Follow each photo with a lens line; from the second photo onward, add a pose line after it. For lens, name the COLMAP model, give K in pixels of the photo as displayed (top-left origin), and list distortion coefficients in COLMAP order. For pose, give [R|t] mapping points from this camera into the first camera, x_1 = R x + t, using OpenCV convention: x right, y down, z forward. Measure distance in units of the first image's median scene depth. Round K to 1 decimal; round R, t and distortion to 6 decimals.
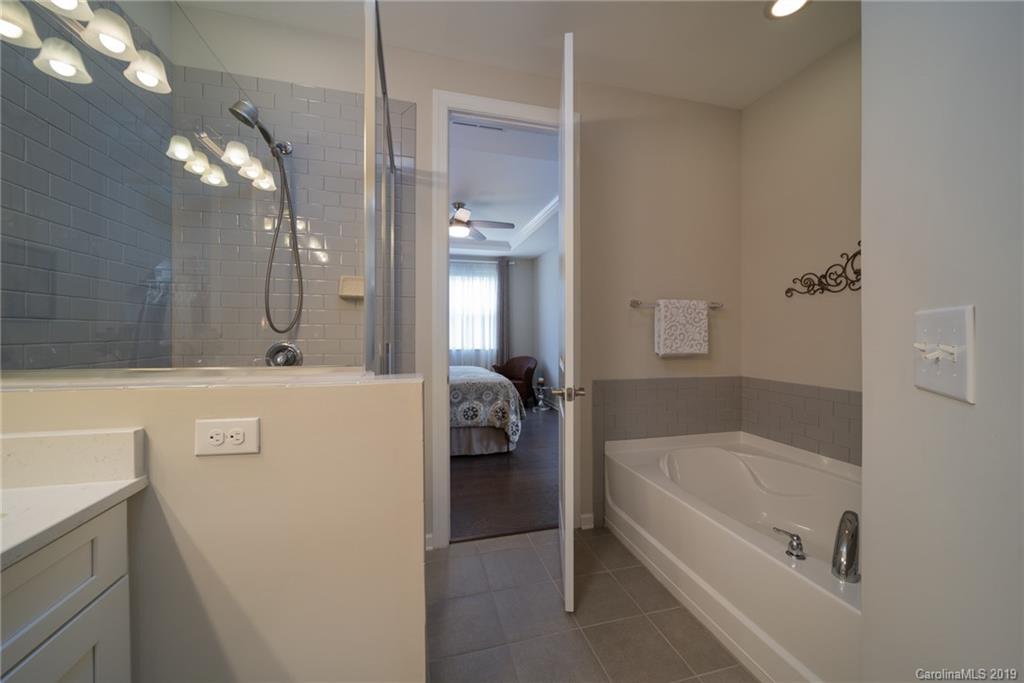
lens RADIAL K [[371.3, 0, 505.9], [0, 371.3, 337.7], [0, 0, 1]] dist [-0.001248, -0.000125]
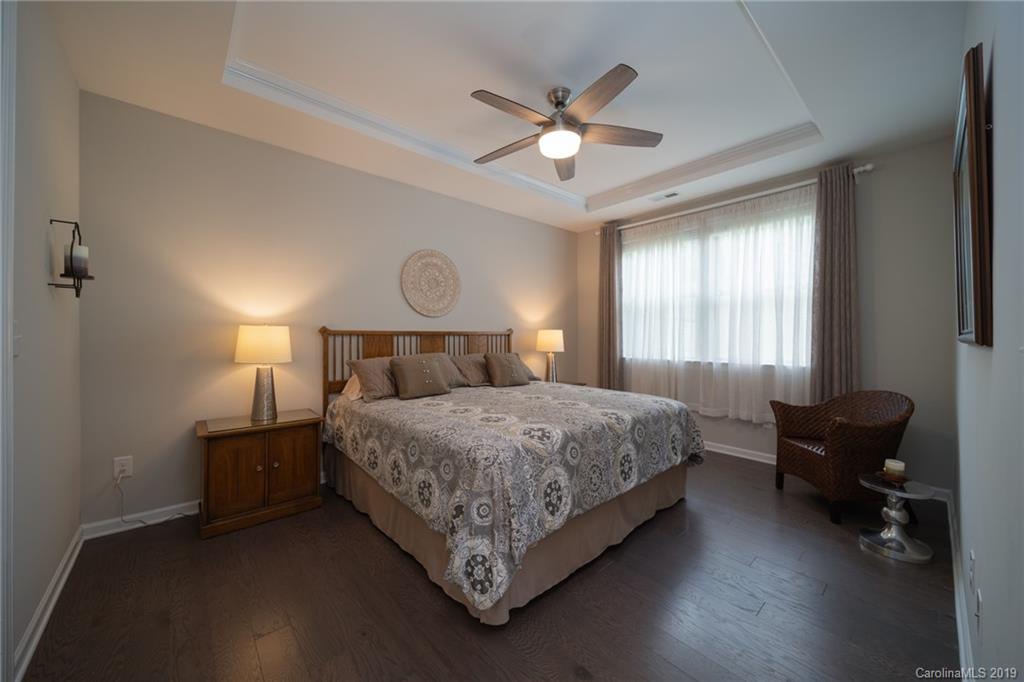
lens RADIAL K [[371.3, 0, 505.9], [0, 371.3, 337.2], [0, 0, 1]] dist [-0.001248, -0.000125]
pose [[0.459801, 0.010934, -0.887955, 0.212609], [-0.010975, 0.999918, 0.006630, -0.006789], [0.887954, 0.006697, 0.459883, 0.460469]]
